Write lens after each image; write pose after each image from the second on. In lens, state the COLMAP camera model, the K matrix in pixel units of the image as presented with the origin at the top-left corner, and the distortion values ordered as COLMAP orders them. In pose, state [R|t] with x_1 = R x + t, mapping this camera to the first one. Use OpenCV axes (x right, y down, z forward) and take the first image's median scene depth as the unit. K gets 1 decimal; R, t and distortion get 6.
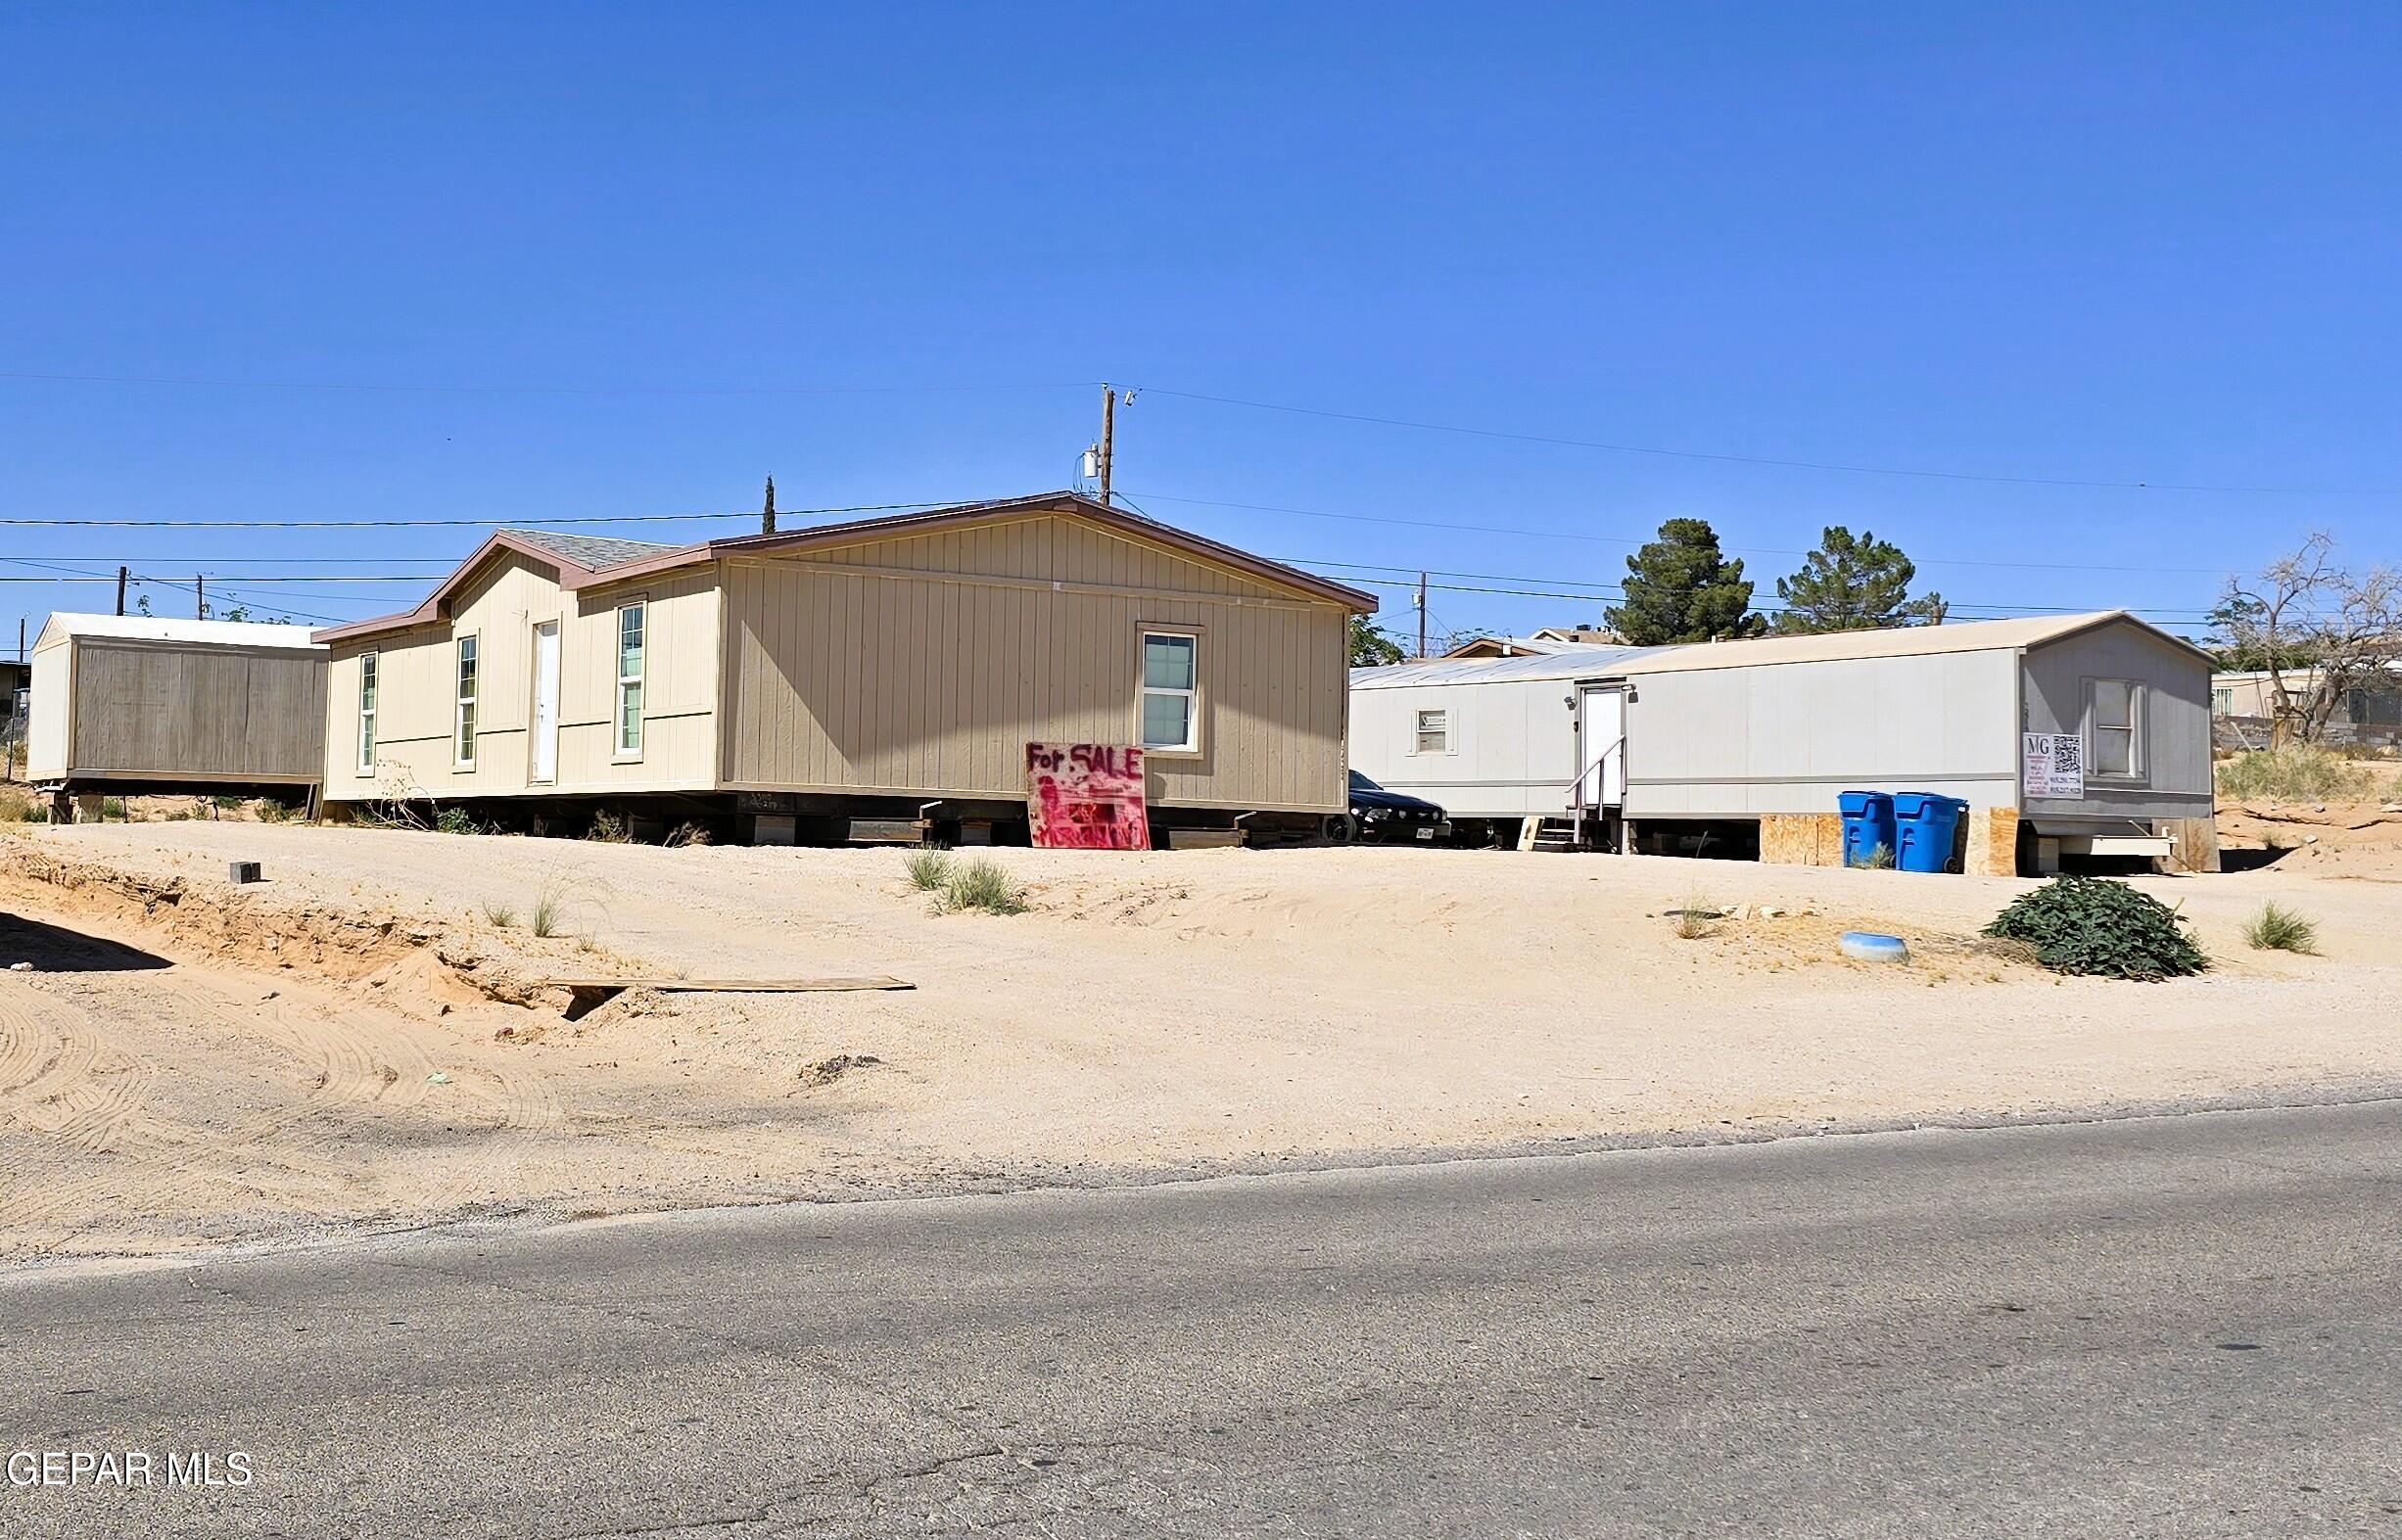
lens RADIAL K [[2516.4, 0, 1035.9], [0, 2516.4, 638.0], [0, 0, 1]] dist [0.018516, 0.022655]
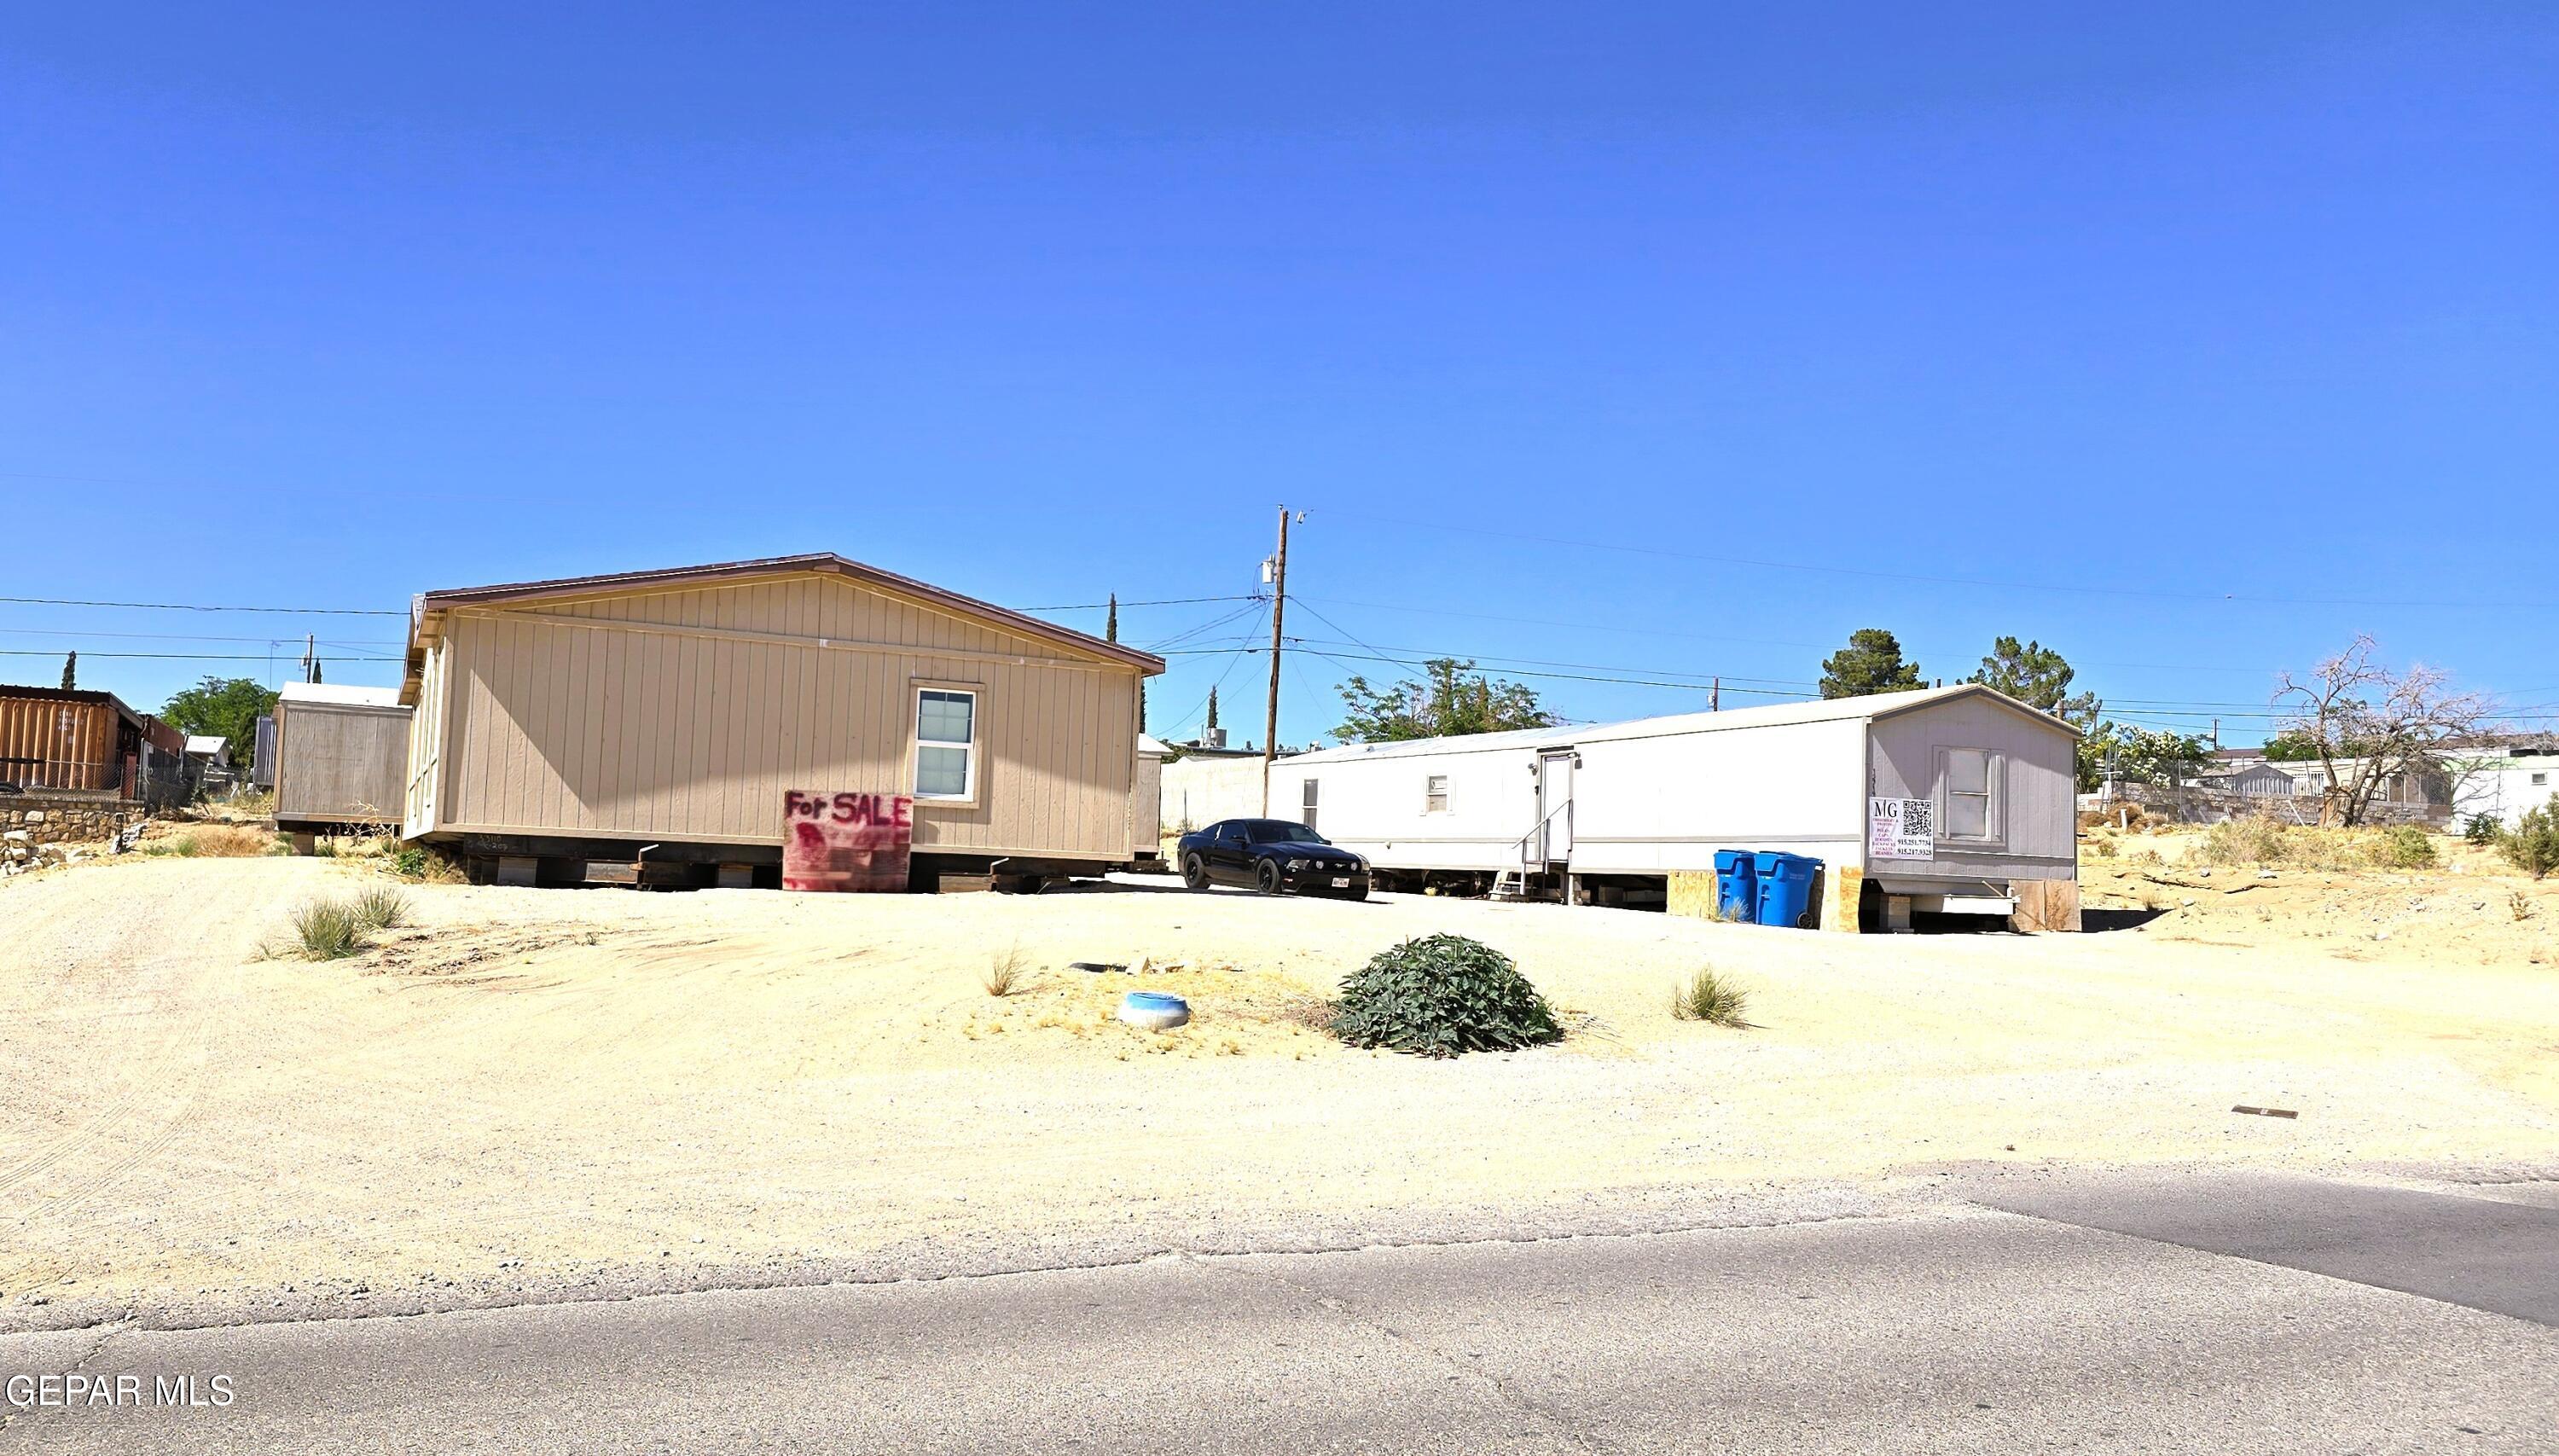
lens RADIAL K [[1941.5, 0, 1279.5], [0, 1941.5, 728.0], [0, 0, 1]] dist [0.067283, -0.001480]
pose [[0.996433, 0.008513, -0.083952, 0.210384], [-0.008558, 0.999963, -0.000184, 0.010662], [0.083947, 0.000902, 0.996470, 0.156929]]
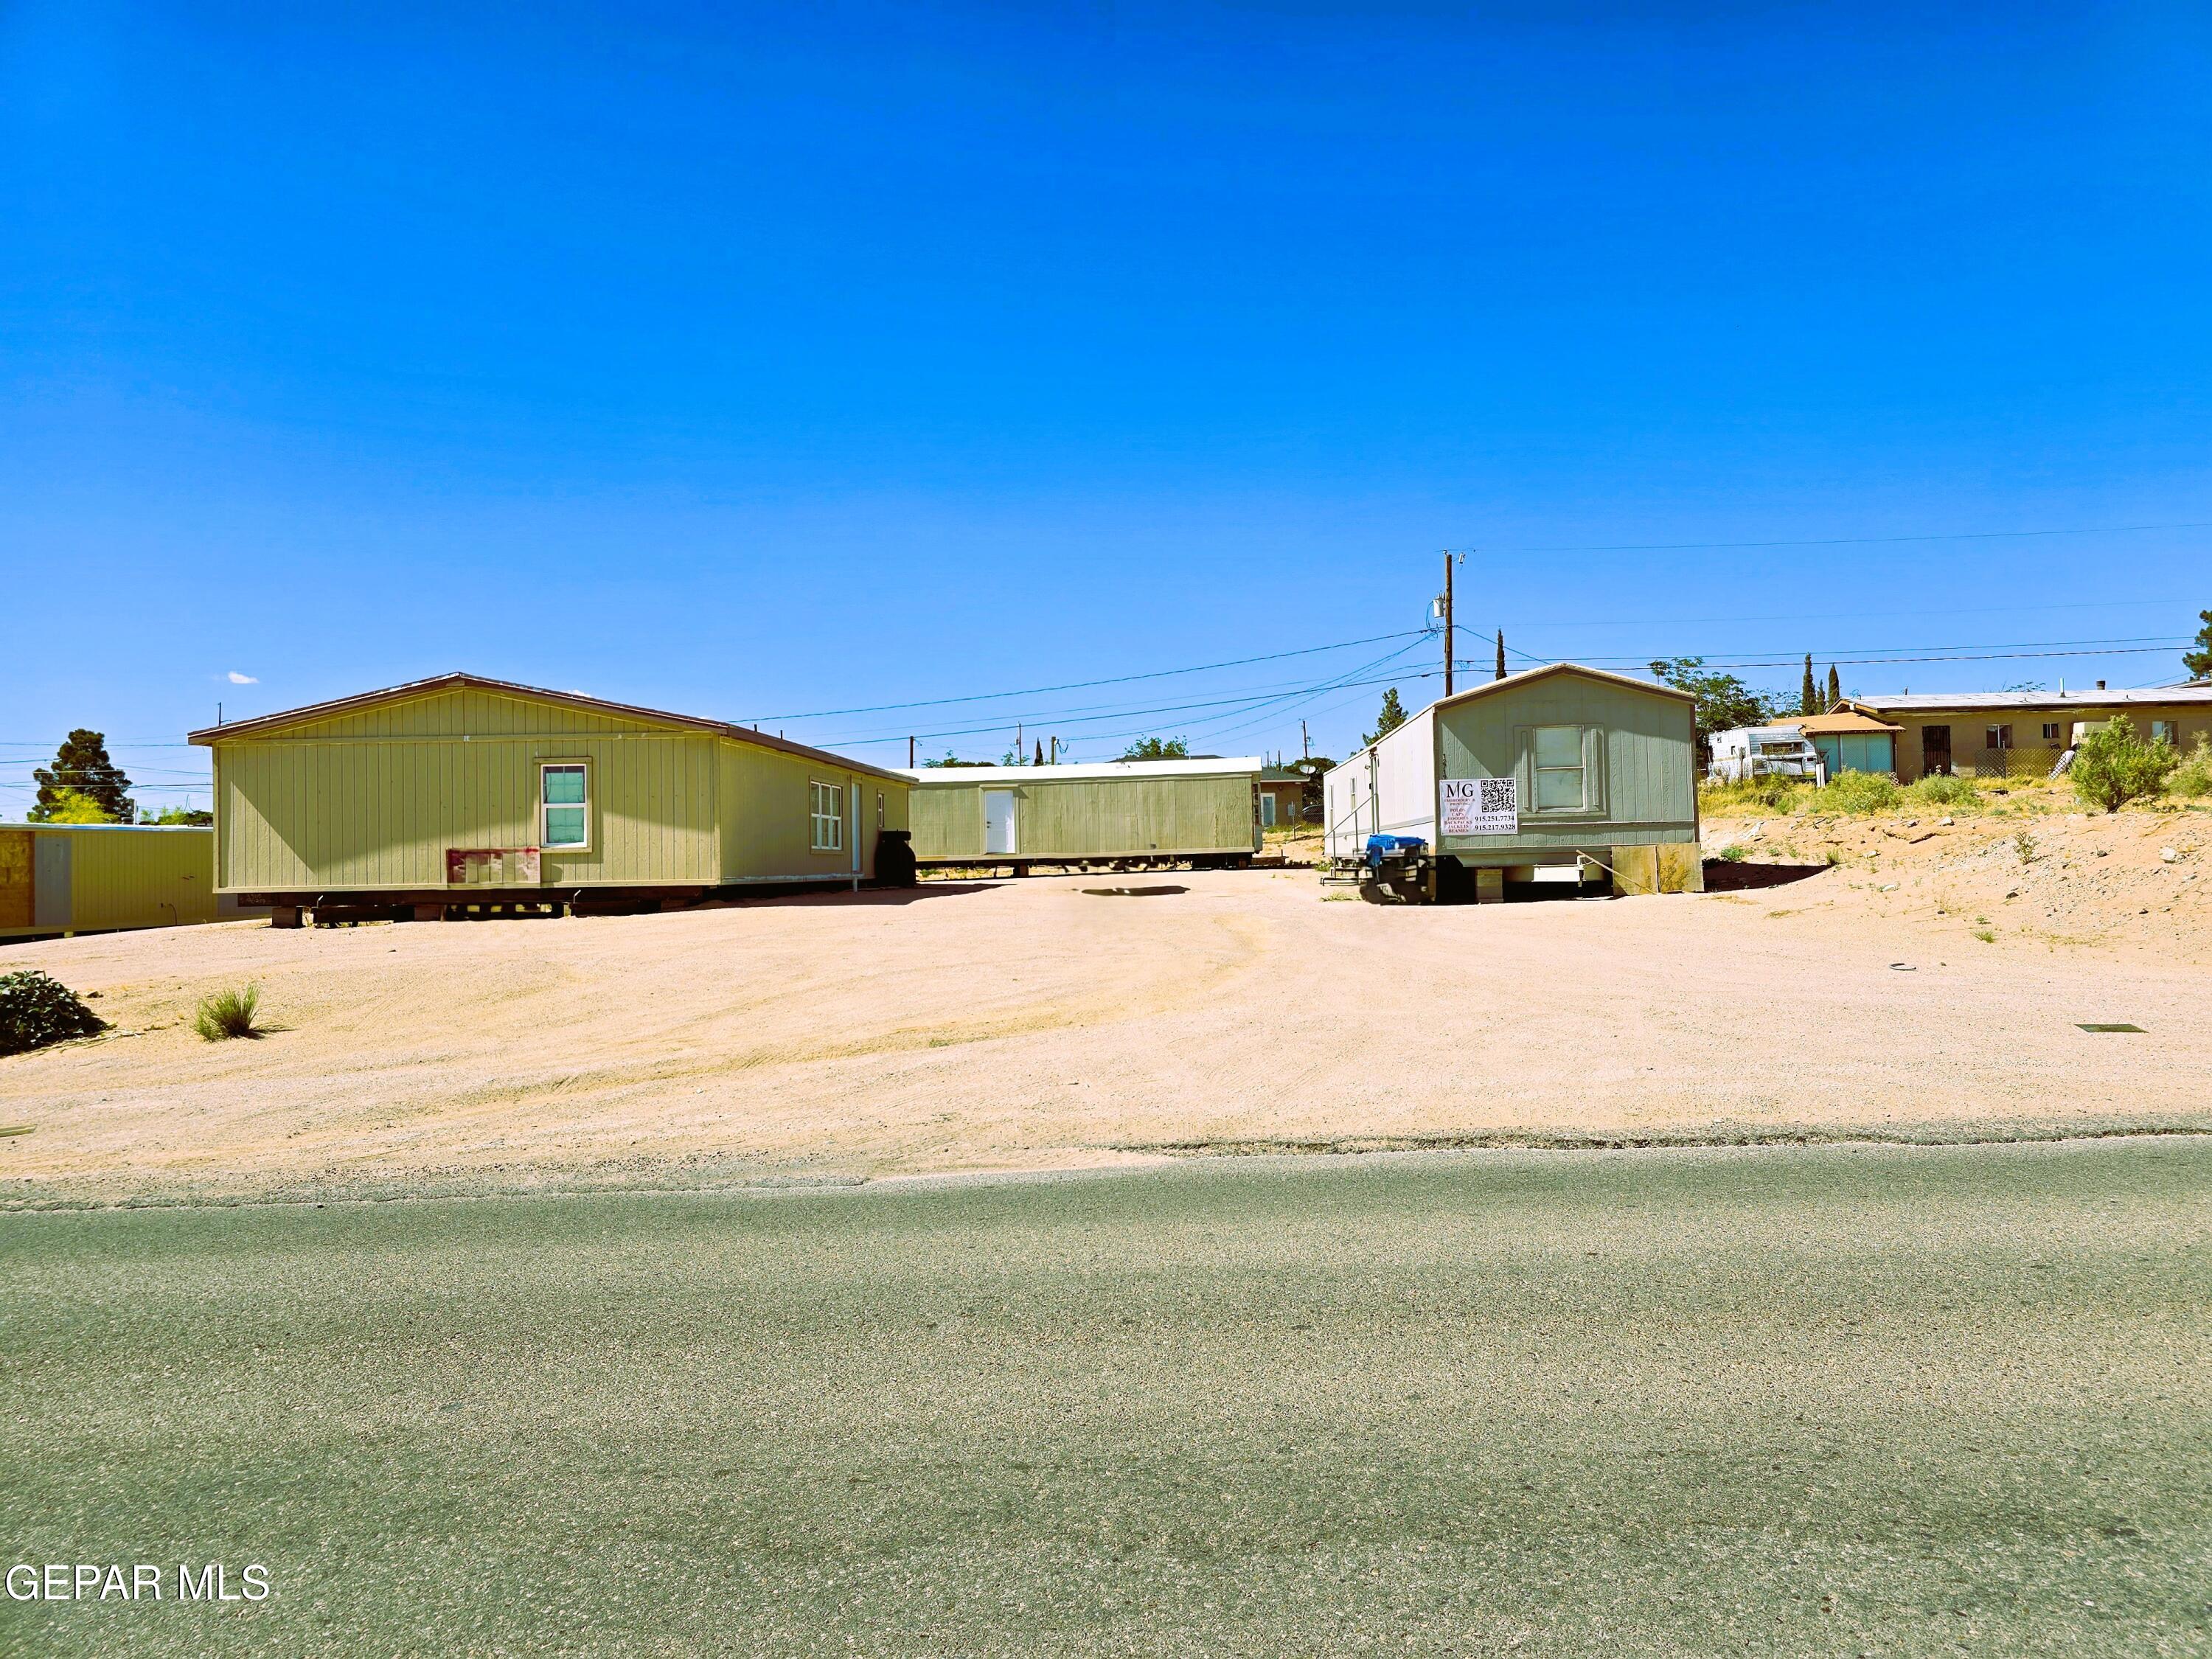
lens RADIAL K [[1510.9, 0, 1106.0], [0, 1510.9, 829.5], [0, 0, 1]] dist [0.066520, -0.085576]
pose [[0.878523, -0.053778, -0.474663, 0.579840], [0.080423, 0.996111, 0.035993, 0.022608], [0.470881, -0.069794, 0.879432, 0.315661]]
